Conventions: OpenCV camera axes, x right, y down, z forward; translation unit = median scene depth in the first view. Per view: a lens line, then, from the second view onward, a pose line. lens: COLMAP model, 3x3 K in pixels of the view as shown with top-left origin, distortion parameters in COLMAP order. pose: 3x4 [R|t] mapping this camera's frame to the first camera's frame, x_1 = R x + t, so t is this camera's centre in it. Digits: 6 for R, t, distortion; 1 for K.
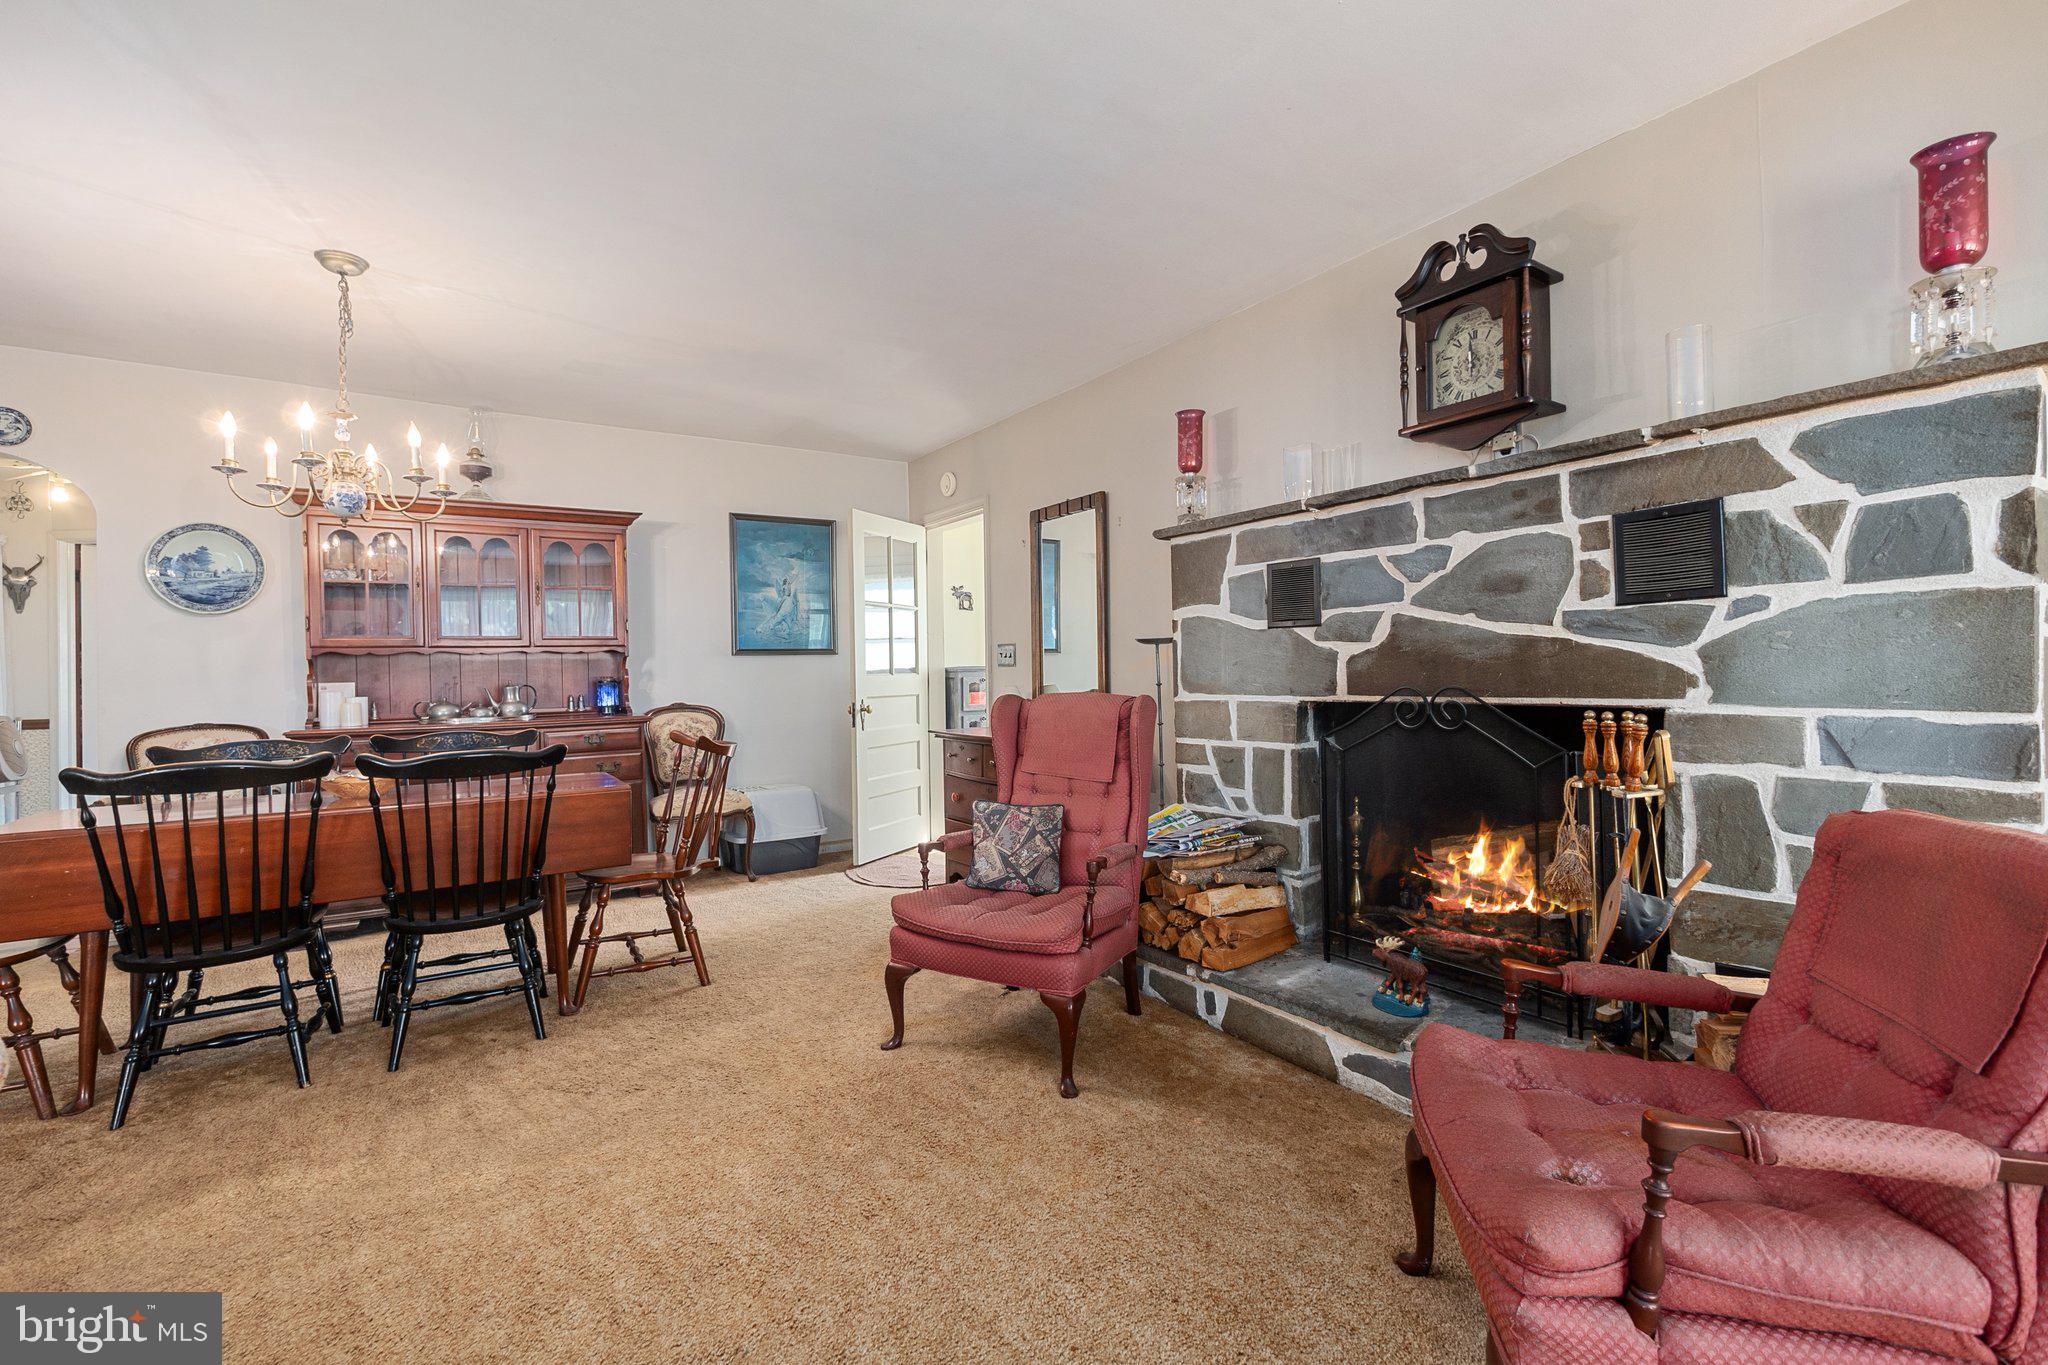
lens RADIAL K [[864.8, 0, 1022.5], [0, 864.8, 674.0], [0, 0, 1]] dist [-0.007811, -0.000219]
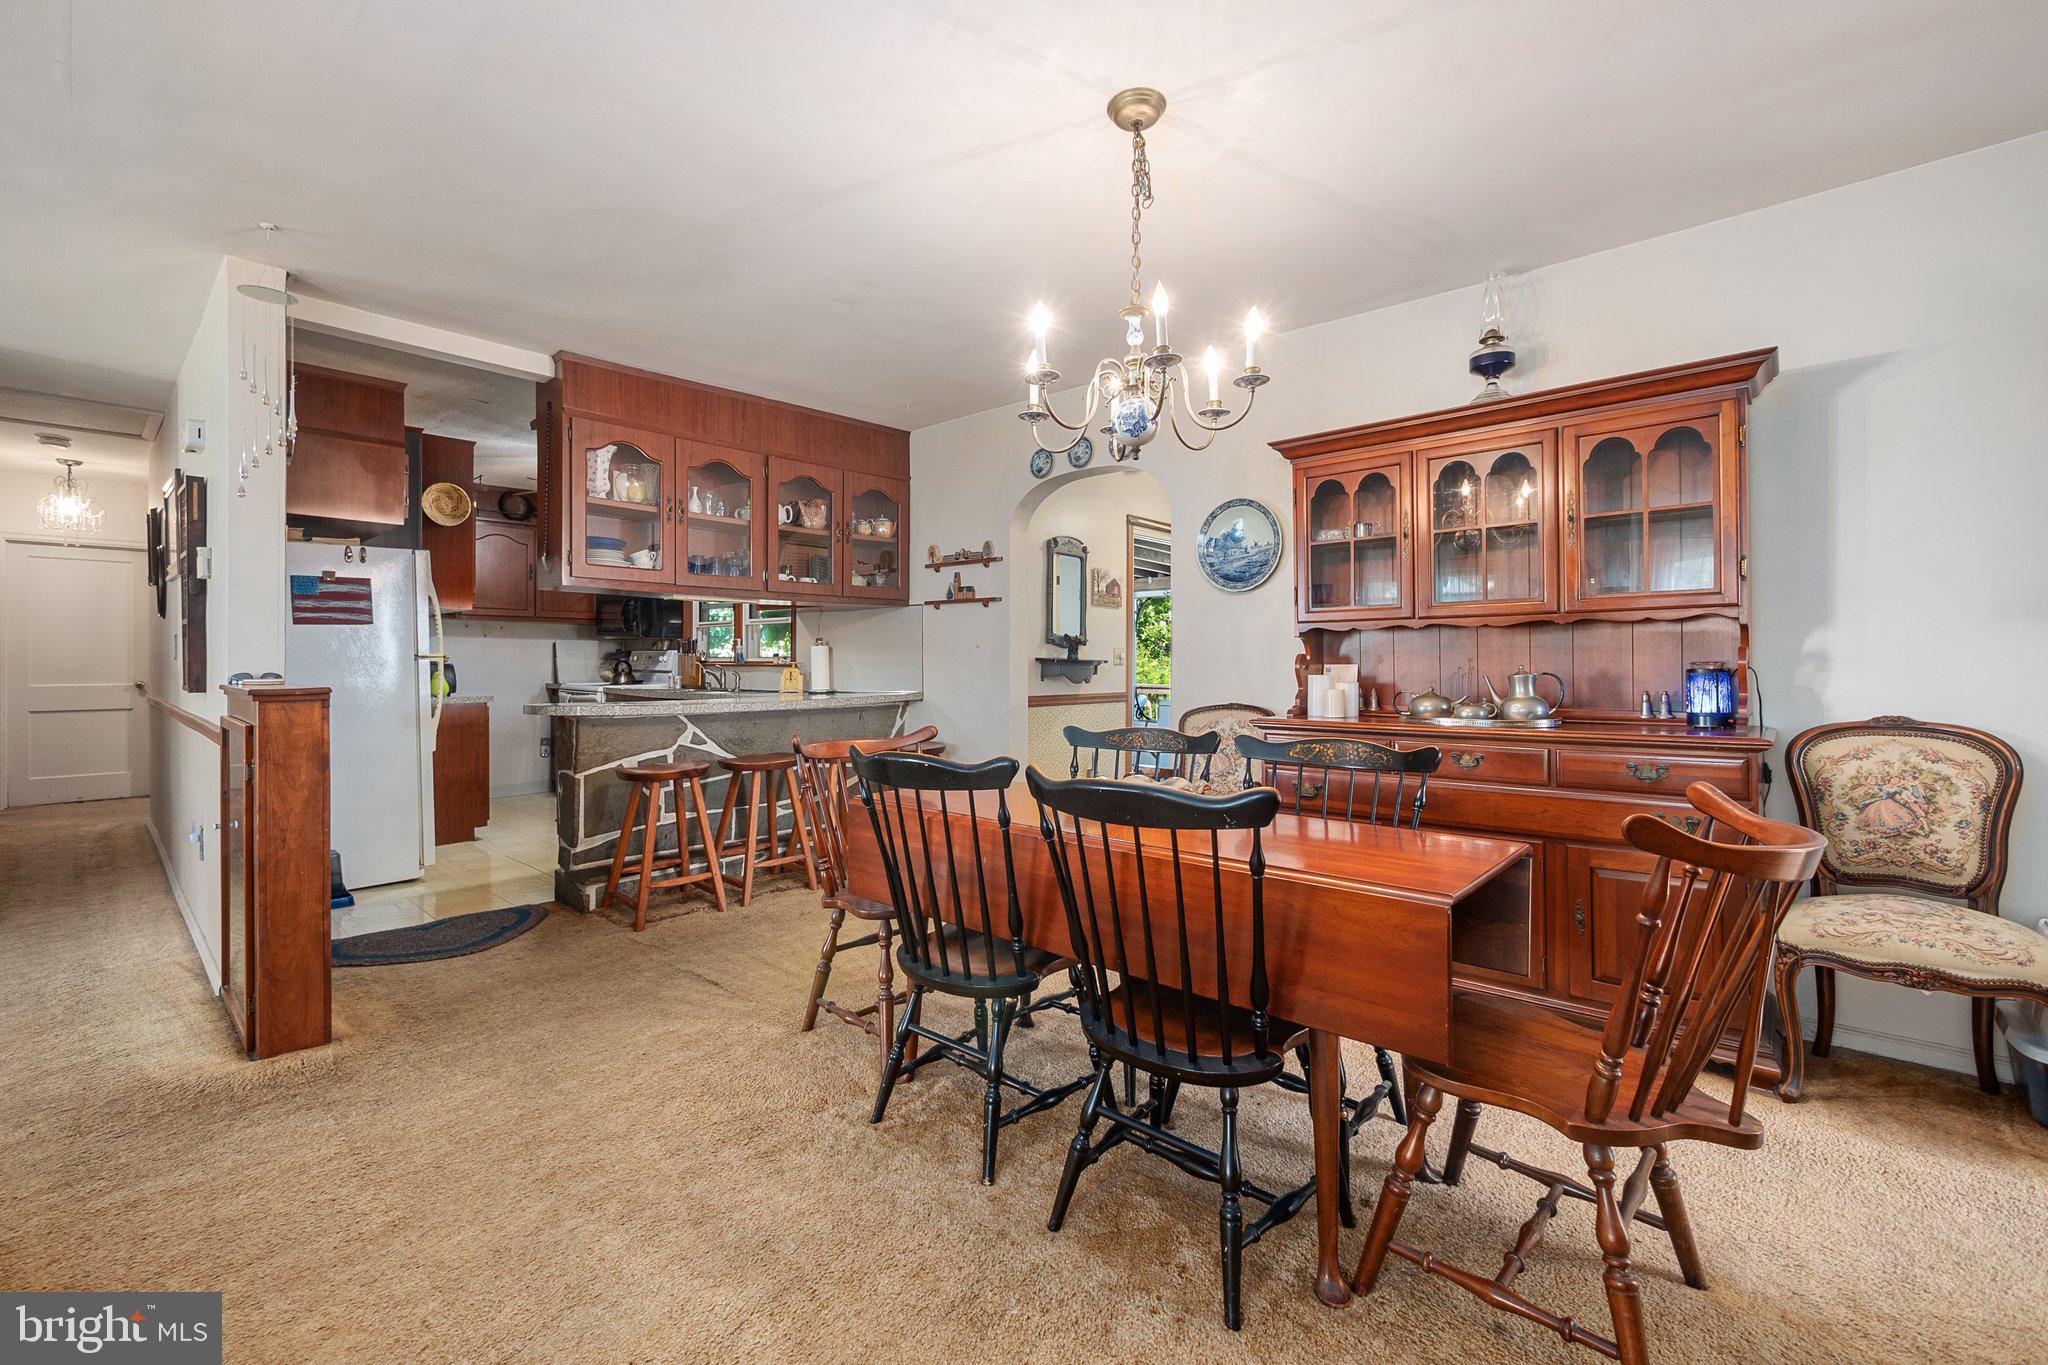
lens RADIAL K [[864.8, 0, 1028.8], [0, 864.8, 665.5], [0, 0, 1]] dist [-0.007811, -0.000219]
pose [[0.234567, 0.017331, -0.971945, -0.044257], [-0.006673, 0.999846, 0.016218, -0.000522], [0.972077, 0.002681, 0.234647, 0.496983]]
